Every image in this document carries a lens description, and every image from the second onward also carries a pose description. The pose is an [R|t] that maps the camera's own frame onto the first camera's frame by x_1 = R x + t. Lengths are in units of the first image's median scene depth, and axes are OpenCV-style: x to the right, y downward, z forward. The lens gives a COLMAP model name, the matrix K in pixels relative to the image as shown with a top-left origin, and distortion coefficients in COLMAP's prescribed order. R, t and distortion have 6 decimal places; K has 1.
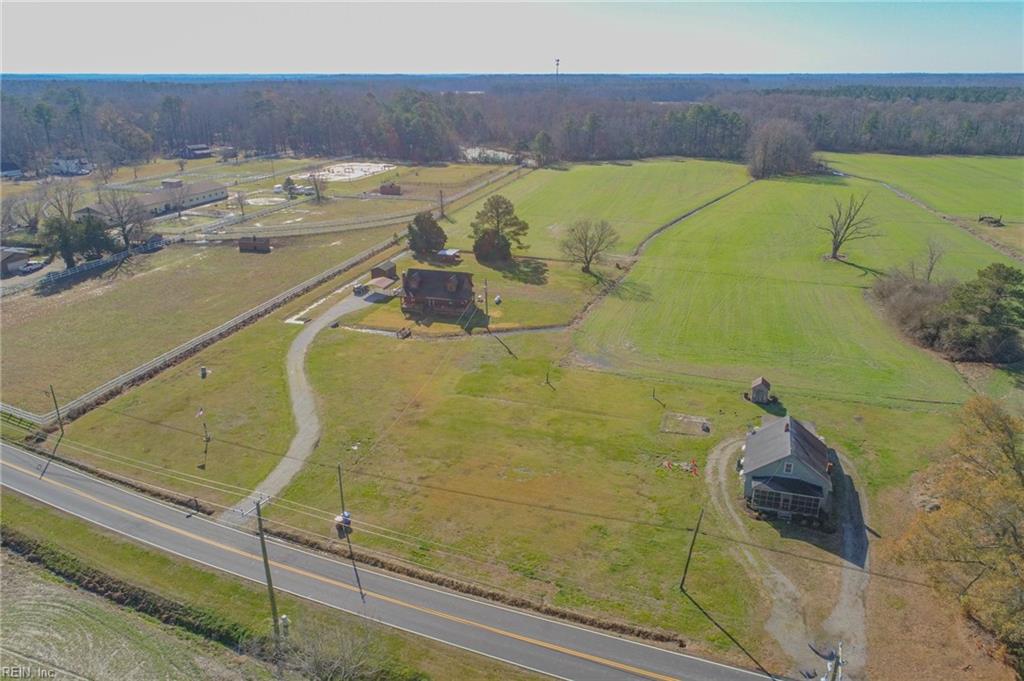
lens RADIAL K [[706.6, 0, 512.0], [0, 706.6, 340.5], [0, 0, 1]] dist [0.002315, 0.002615]
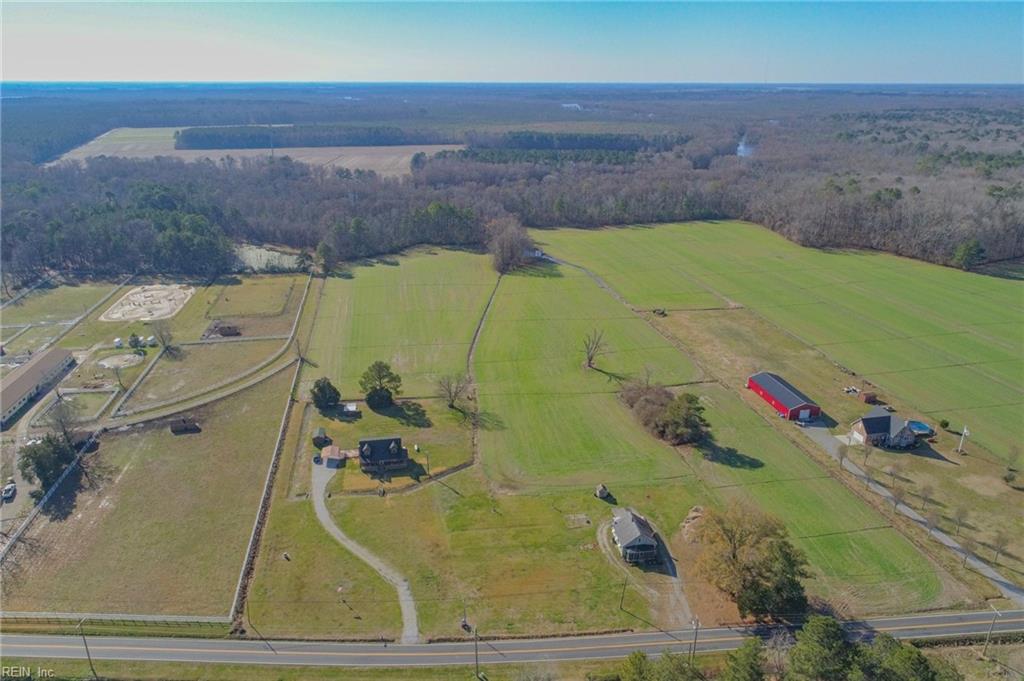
lens RADIAL K [[702.8, 0, 512.0], [0, 702.8, 340.5], [0, 0, 1]] dist [0.002257, -0.000269]
pose [[0.903897, -0.147958, 0.401347, -0.355404], [0.149256, 0.988396, 0.028227, -0.260186], [-0.400866, 0.034389, 0.915491, -0.416762]]
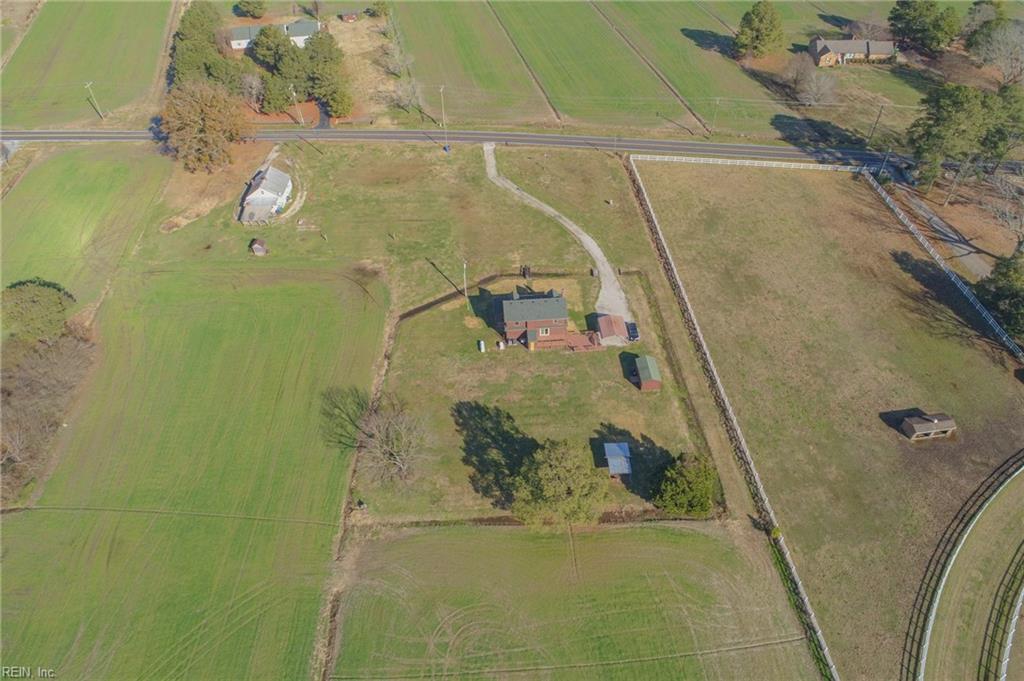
lens RADIAL K [[689.6, 0, 512.0], [0, 689.6, 340.5], [0, 0, 1]] dist [0.006920, 0.000920]
pose [[-0.942108, 0.245027, -0.228896, 0.133482], [-0.103887, 0.435755, 0.894050, -0.783159], [0.318809, 0.866071, -0.385073, 1.187598]]
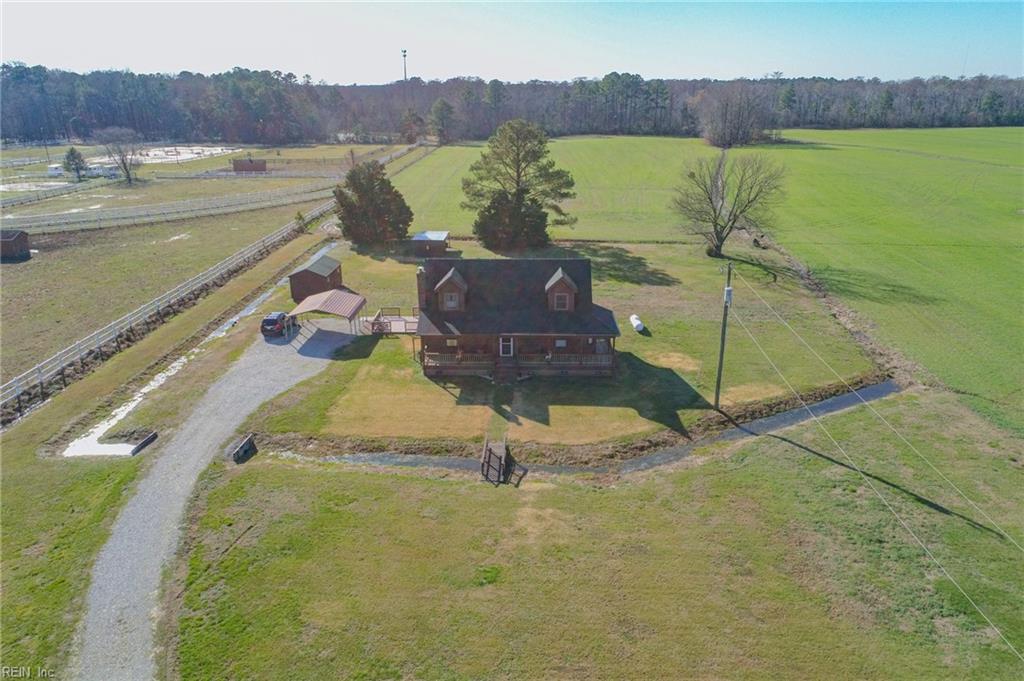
lens RADIAL K [[702.8, 0, 512.0], [0, 702.8, 340.5], [0, 0, 1]] dist [0.002257, -0.000269]
pose [[0.970534, -0.083474, 0.226043, -0.160998], [0.088479, 0.996005, -0.012086, -0.043323], [-0.224131, 0.031730, 0.974042, 0.536525]]
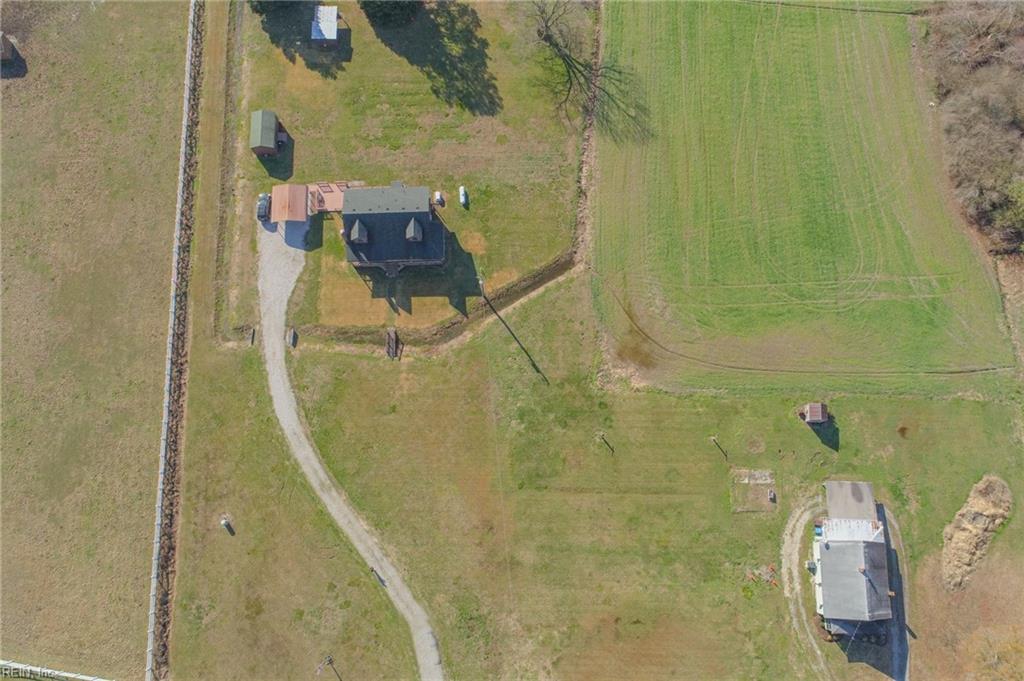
lens RADIAL K [[718.5, 0, 510.8], [0, 718.5, 352.9], [0, 0, 1]] dist [0.002716, 0.000110]
pose [[0.954319, -0.290144, 0.071355, -0.064776], [0.100703, 0.537175, 0.837438, -0.521274], [-0.281307, -0.791997, 0.541855, 0.384985]]
